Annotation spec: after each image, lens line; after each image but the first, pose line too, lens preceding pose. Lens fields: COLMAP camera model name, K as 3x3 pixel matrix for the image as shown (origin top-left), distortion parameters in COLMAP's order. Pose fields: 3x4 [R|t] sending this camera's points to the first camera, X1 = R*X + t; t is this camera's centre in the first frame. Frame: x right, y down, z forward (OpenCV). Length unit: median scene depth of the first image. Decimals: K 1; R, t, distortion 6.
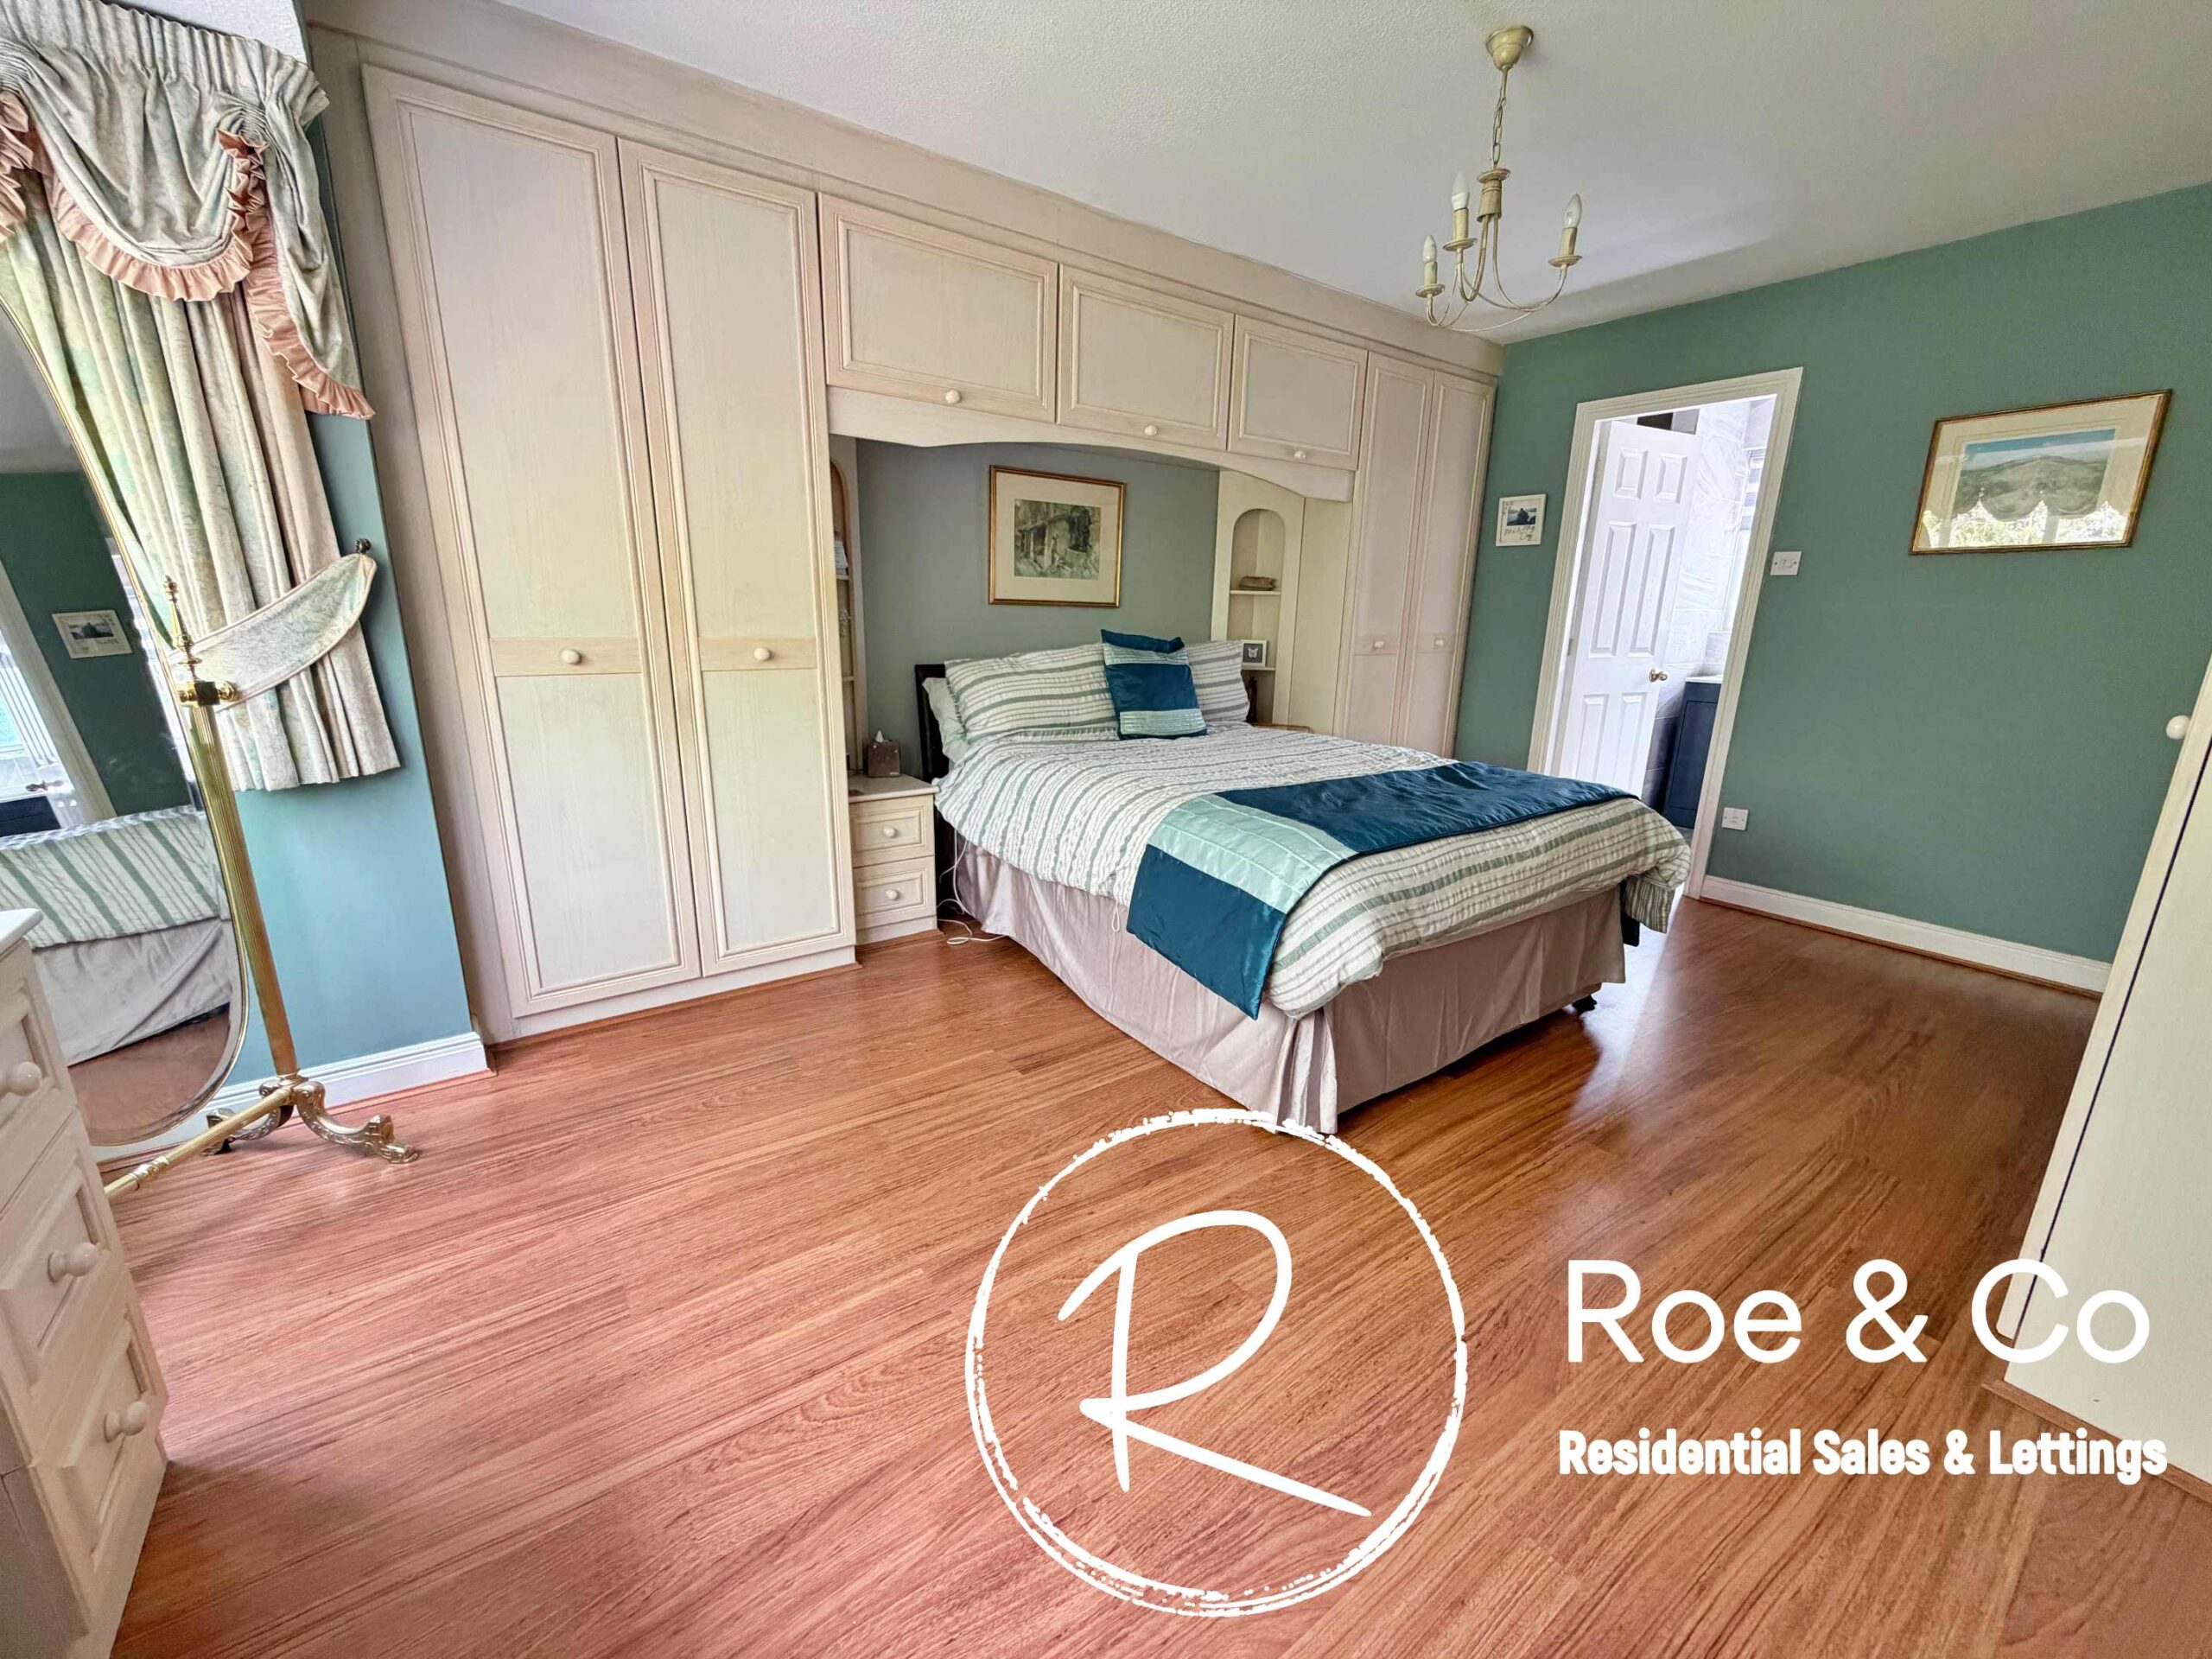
lens RADIAL K [[887.9, 0, 1103.7], [0, 887.9, 831.0], [0, 0, 1]] dist [-0.003885, 0.000787]
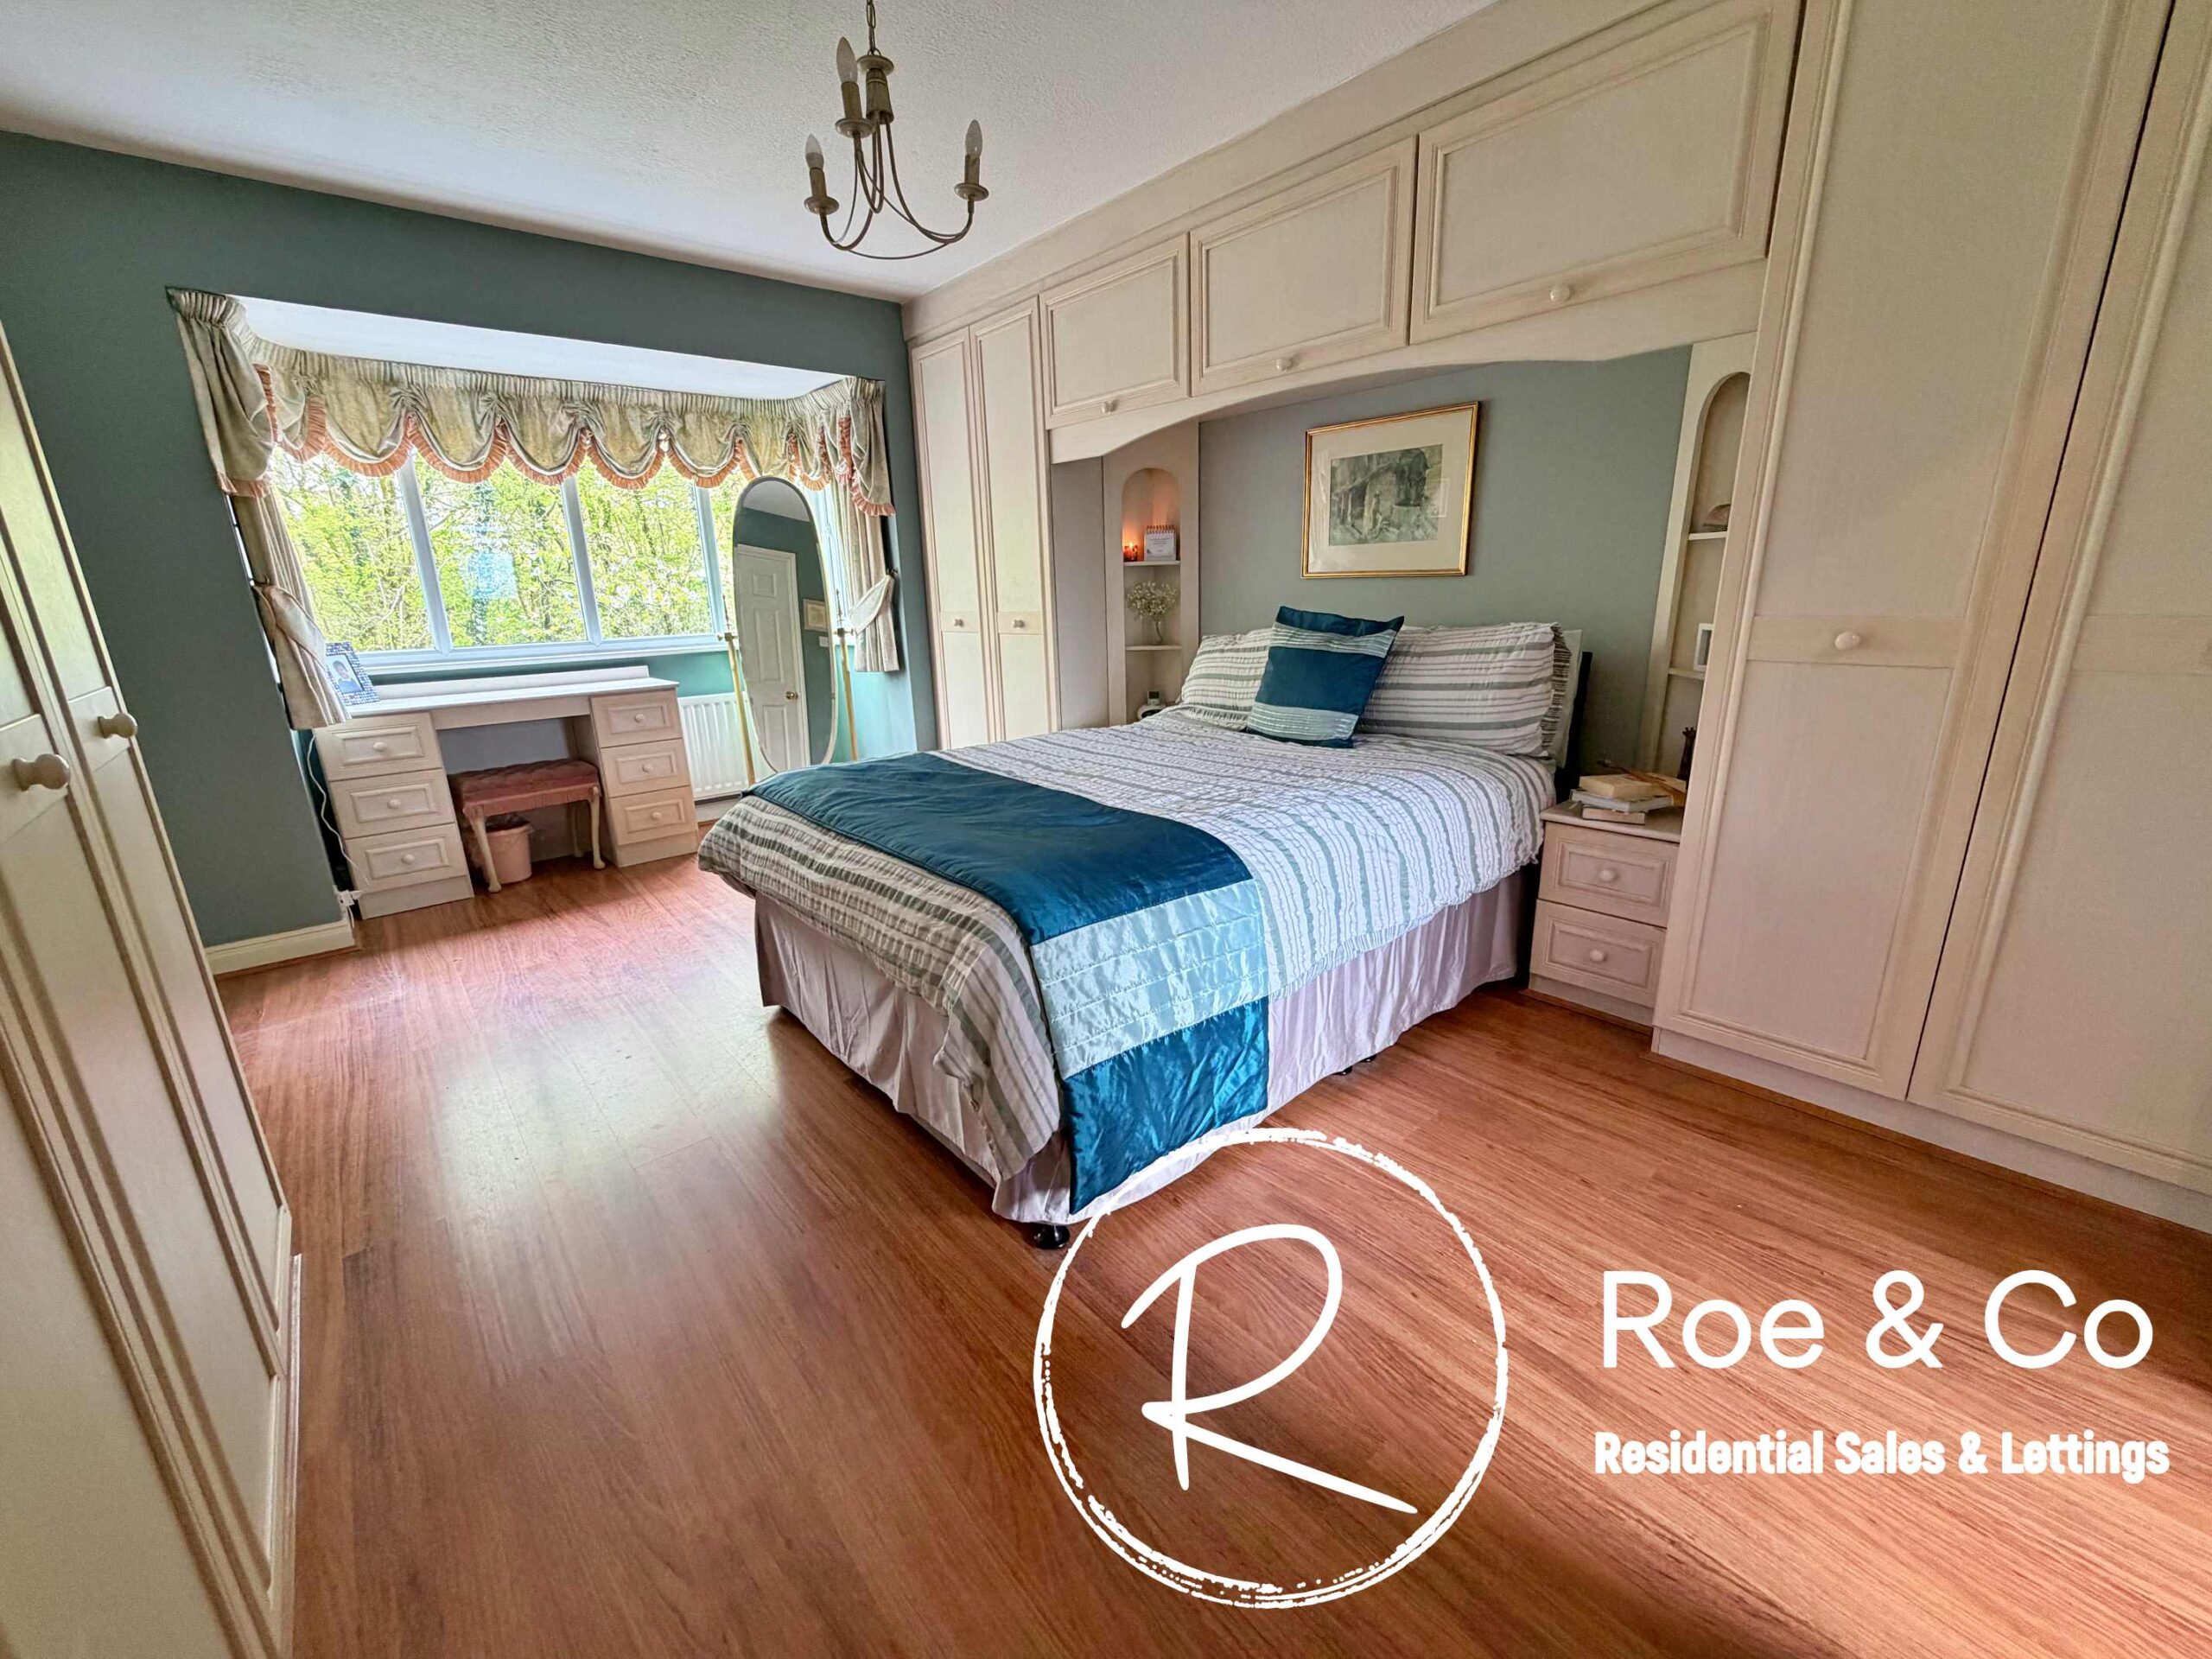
lens RADIAL K [[887.9, 0, 1106.4], [0, 887.9, 834.4], [0, 0, 1]] dist [-0.003885, 0.000787]
pose [[0.085440, 0.257639, -0.962456, 0.825707], [-0.209477, 0.949043, 0.235452, -0.172507], [0.974074, 0.181496, 0.135056, 0.706407]]
